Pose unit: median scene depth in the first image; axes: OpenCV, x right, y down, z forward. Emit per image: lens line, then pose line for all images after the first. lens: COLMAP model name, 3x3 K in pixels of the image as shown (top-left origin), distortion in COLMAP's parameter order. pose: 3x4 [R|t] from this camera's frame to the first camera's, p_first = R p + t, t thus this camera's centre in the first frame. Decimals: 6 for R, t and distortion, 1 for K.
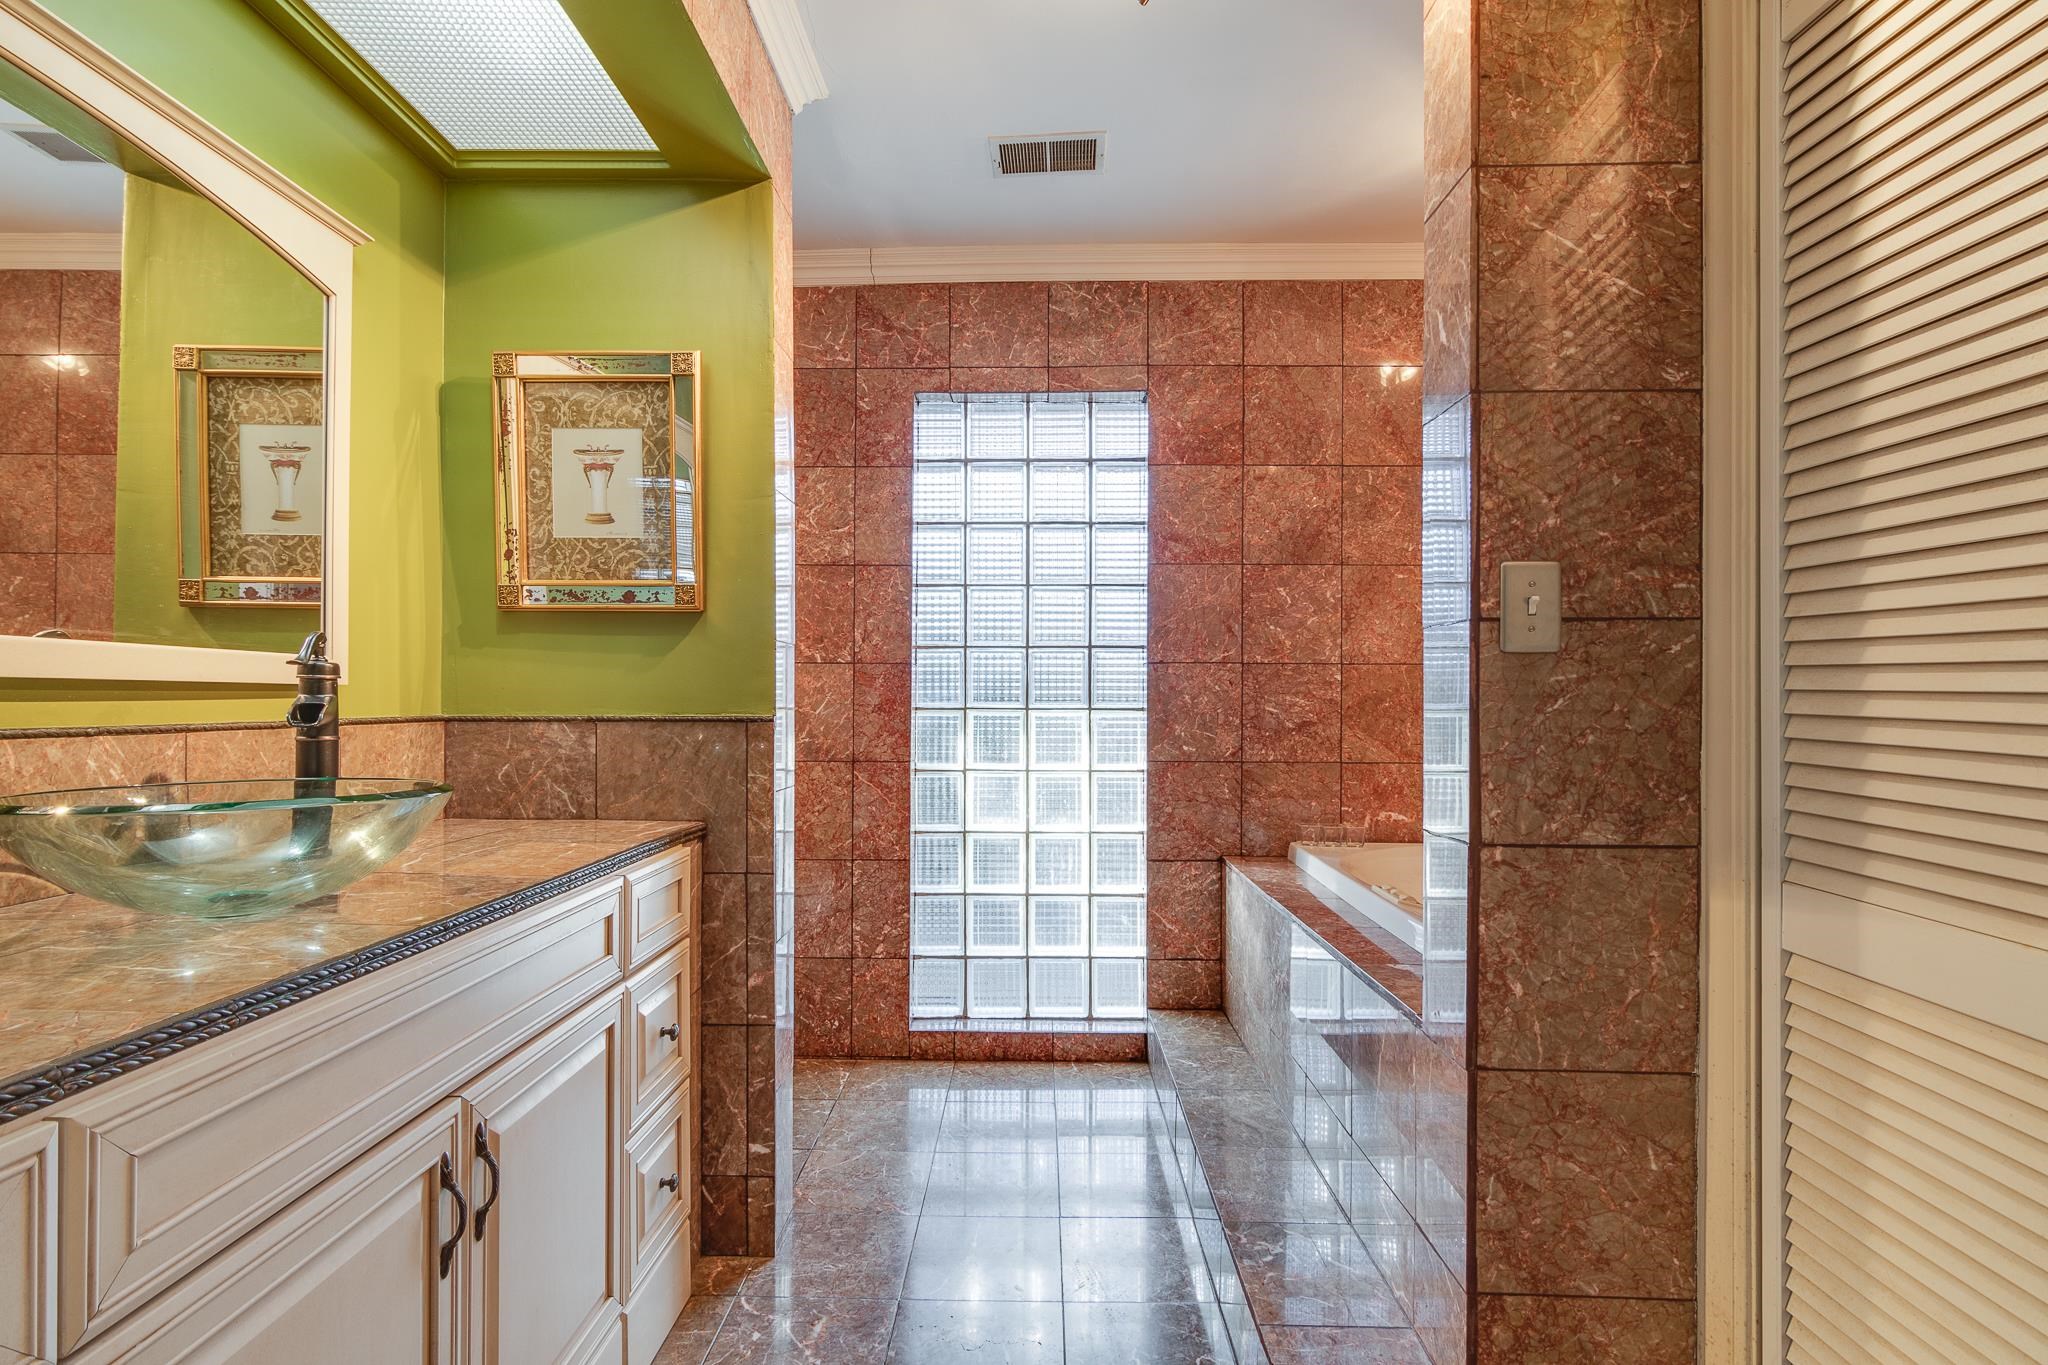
lens RADIAL K [[994.7, 0, 1024.2], [0, 994.7, 714.9], [0, 0, 1]] dist [-0.000048, 0.001338]
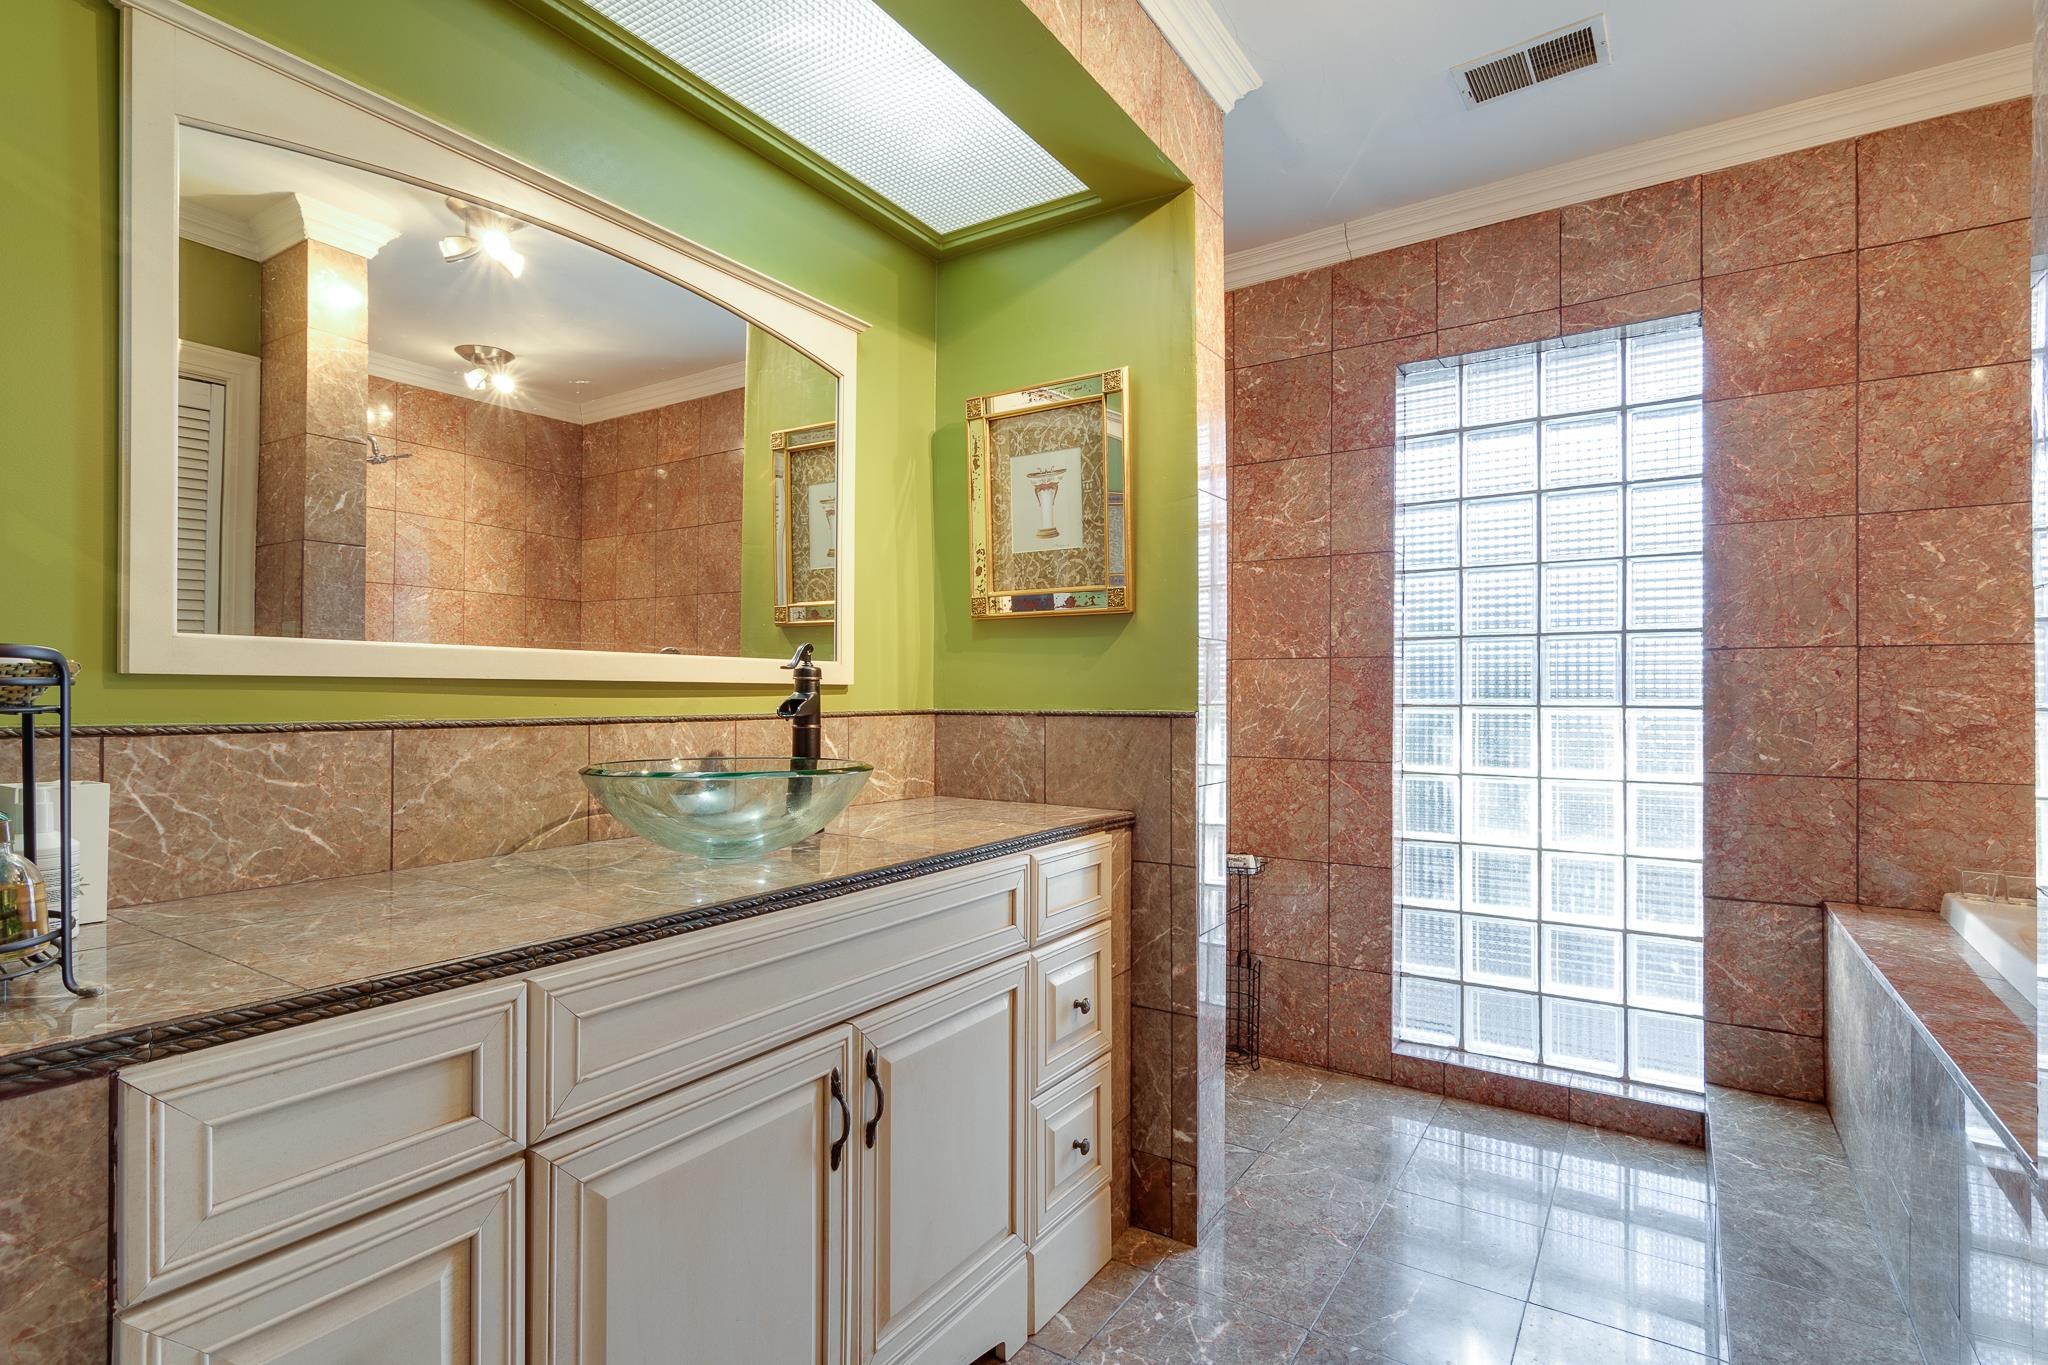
lens RADIAL K [[994.6, 0, 1027.0], [0, 994.6, 703.1], [0, 0, 1]] dist [-0.000047, 0.001465]
pose [[0.844000, 0.002831, -0.536335, 0.098188], [-0.007123, 0.999957, -0.005930, -0.000489], [0.536296, 0.008825, 0.843984, 0.033712]]
